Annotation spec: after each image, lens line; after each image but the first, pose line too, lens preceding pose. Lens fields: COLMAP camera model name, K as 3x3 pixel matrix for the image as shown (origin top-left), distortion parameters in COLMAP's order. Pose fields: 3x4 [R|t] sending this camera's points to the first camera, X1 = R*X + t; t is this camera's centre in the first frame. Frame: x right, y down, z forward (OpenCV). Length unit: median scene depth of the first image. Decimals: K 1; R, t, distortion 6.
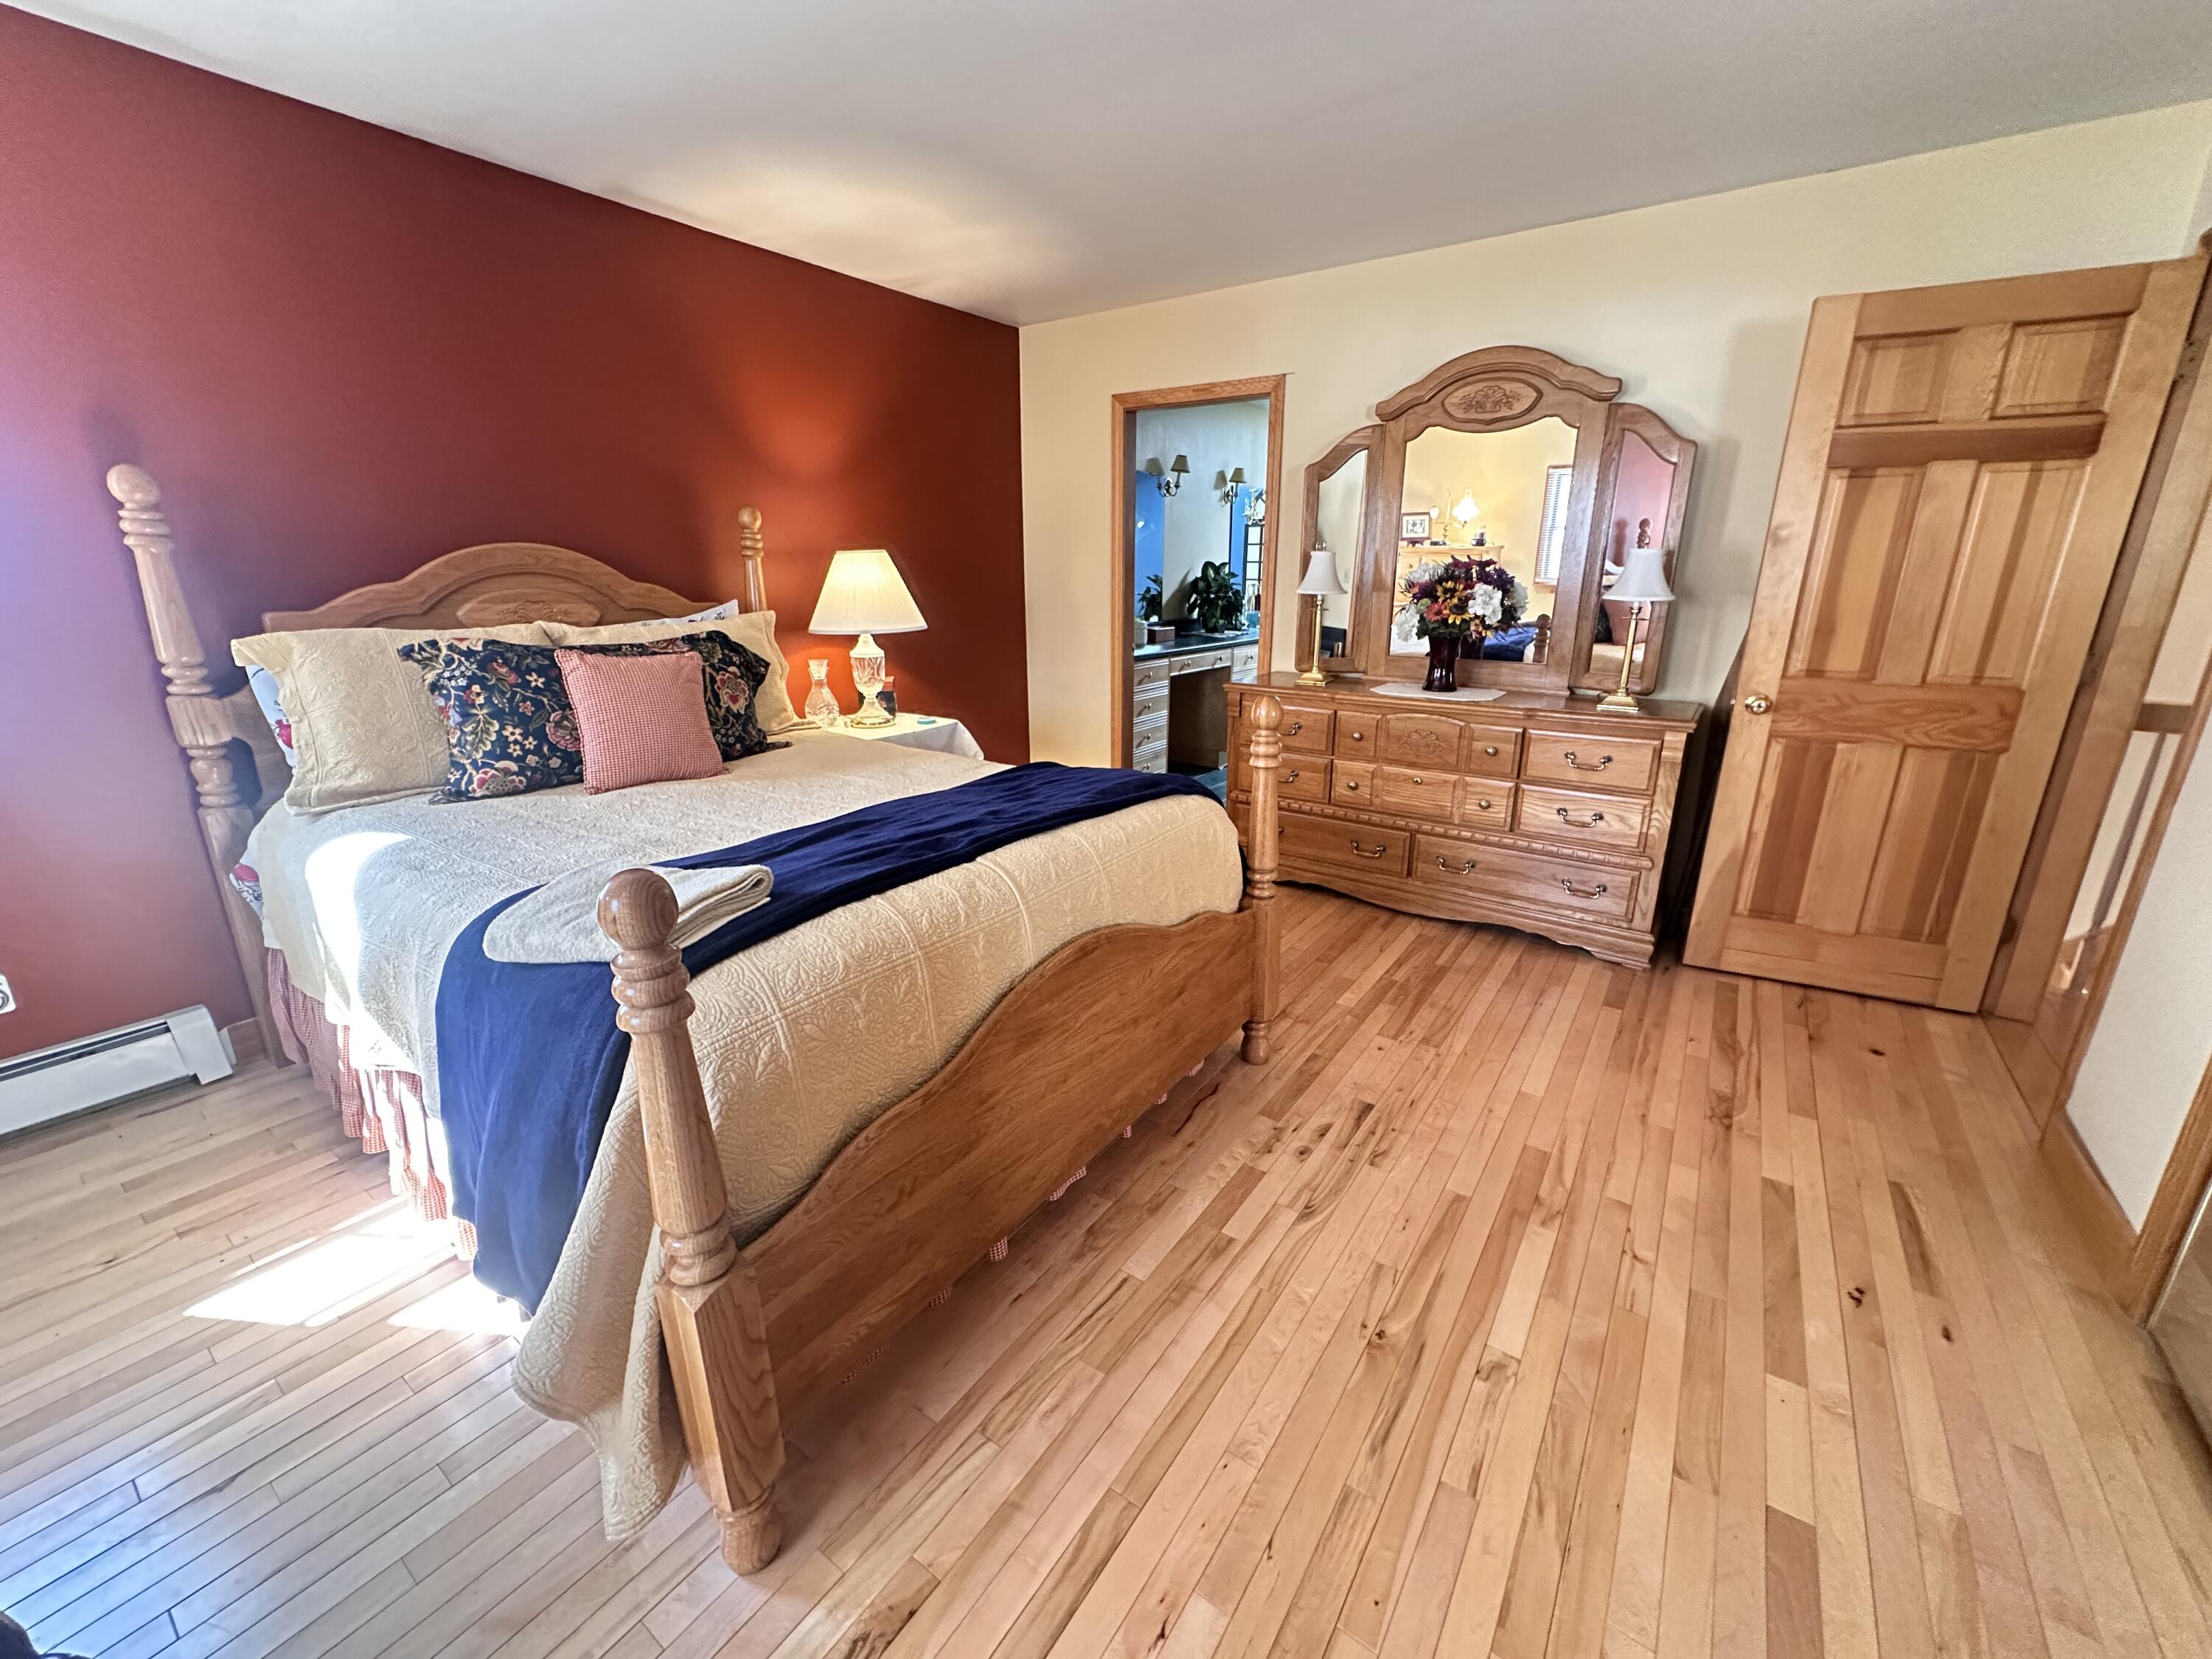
lens RADIAL K [[882.8, 0, 1107.9], [0, 882.8, 823.6], [0, 0, 1]] dist [0.002966, -0.000899]
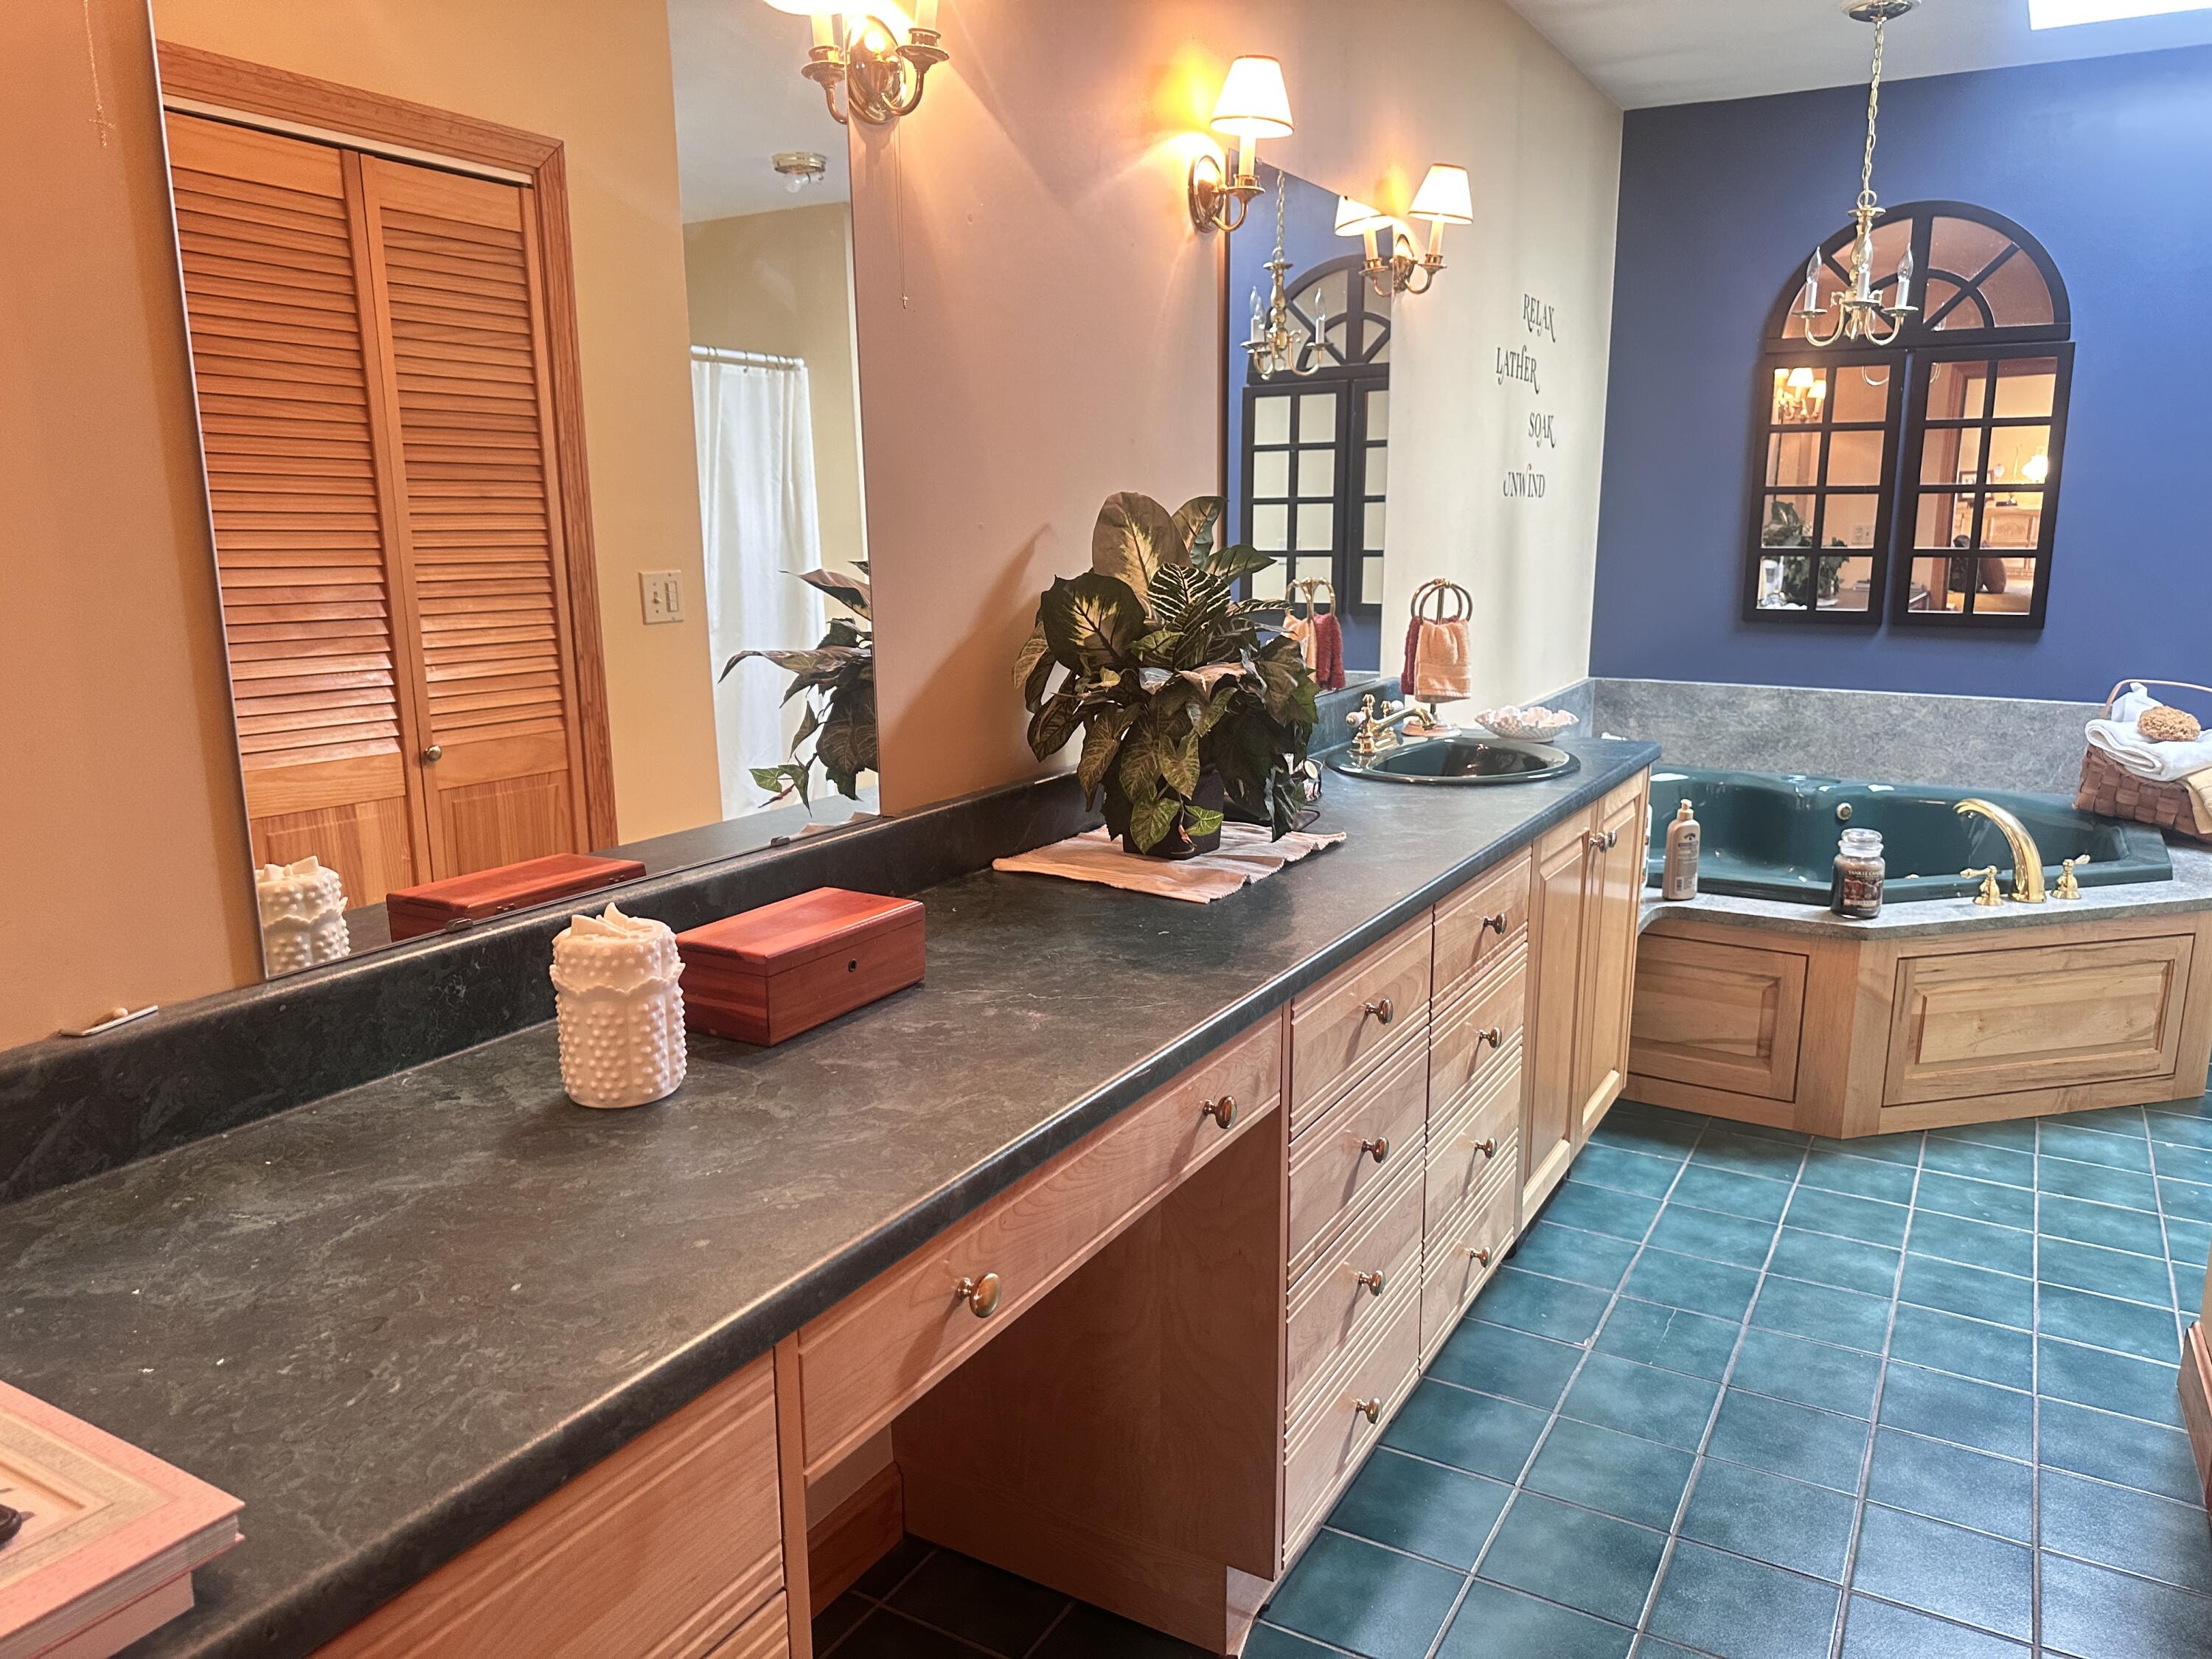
lens RADIAL K [[1564.0, 0, 1127.5], [0, 1564.0, 826.4], [0, 0, 1]] dist [0.061071, -0.072026]
pose [[0.995143, -0.025853, 0.094980, 0.080102], [0.033909, 0.995871, -0.084206, -0.196922], [-0.092411, 0.087018, 0.991911, 0.670423]]
